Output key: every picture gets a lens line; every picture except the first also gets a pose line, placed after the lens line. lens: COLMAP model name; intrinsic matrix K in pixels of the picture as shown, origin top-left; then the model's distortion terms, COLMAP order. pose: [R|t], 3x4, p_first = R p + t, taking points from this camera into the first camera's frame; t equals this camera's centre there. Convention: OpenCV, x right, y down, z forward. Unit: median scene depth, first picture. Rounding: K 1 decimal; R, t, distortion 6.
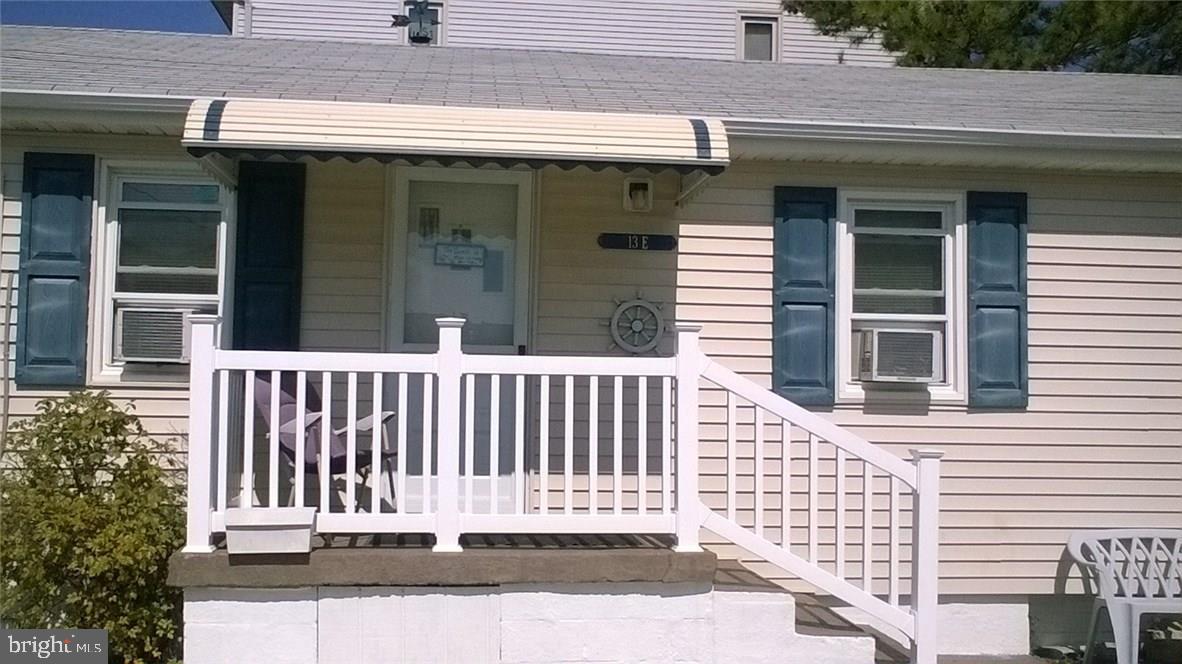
lens RADIAL K [[1248.8, 0, 591.0], [0, 1248.8, 332.0], [0, 0, 1]] dist [-0.008793, -0.011820]
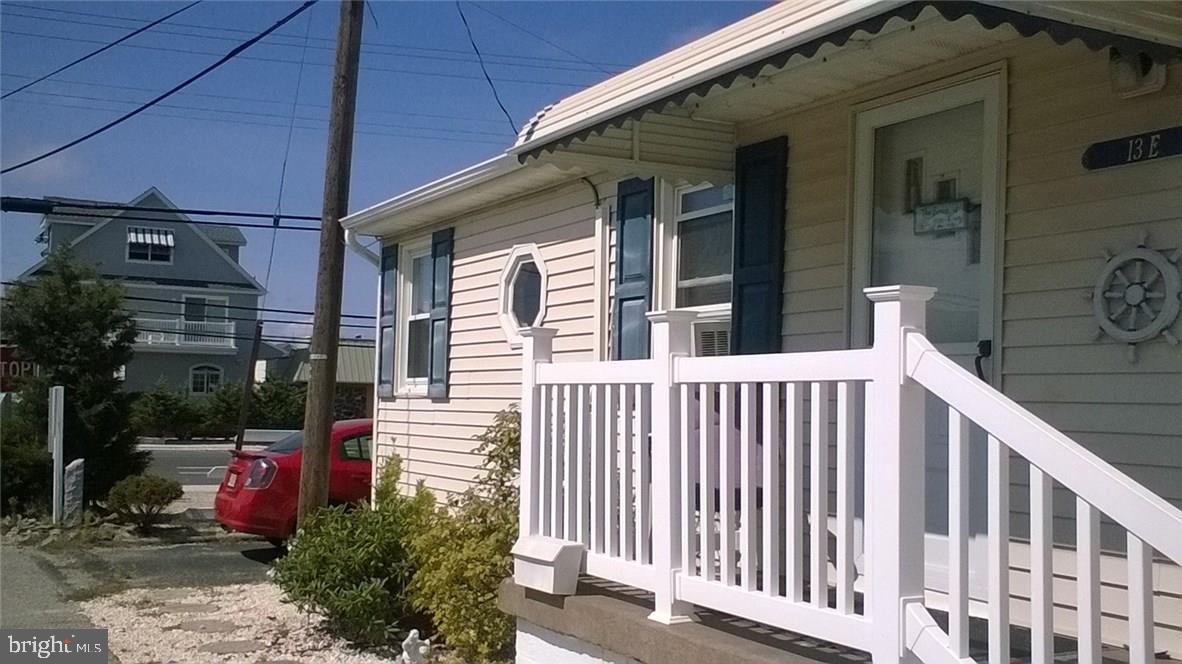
lens RADIAL K [[1248.8, 0, 591.0], [0, 1248.8, 332.0], [0, 0, 1]] dist [-0.008793, -0.011820]
pose [[0.379040, -0.063799, -0.923178, 0.463580], [0.026254, 0.997960, -0.058187, 0.038252], [0.925008, -0.002182, 0.379942, 0.558860]]
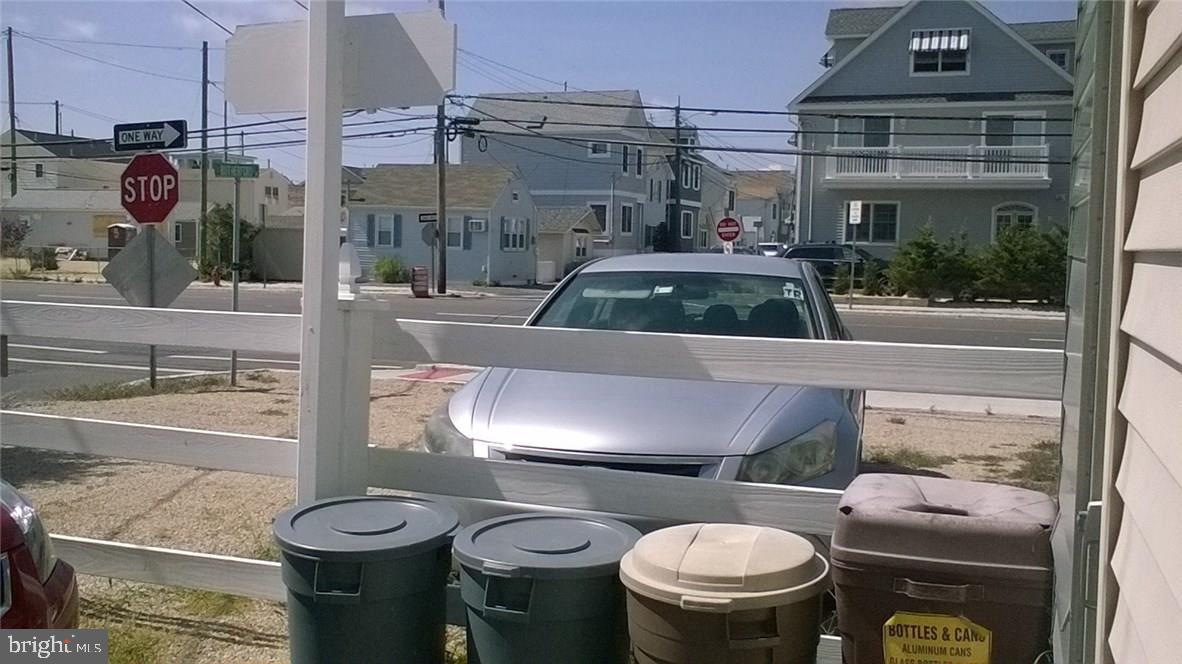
lens RADIAL K [[1248.8, 0, 591.0], [0, 1248.8, 332.0], [0, 0, 1]] dist [-0.008793, -0.011820]
pose [[-0.475655, 0.033749, -0.878984, -0.890263], [0.013062, 0.999425, 0.031305, 0.095336], [0.879535, 0.003410, -0.475822, 1.778576]]
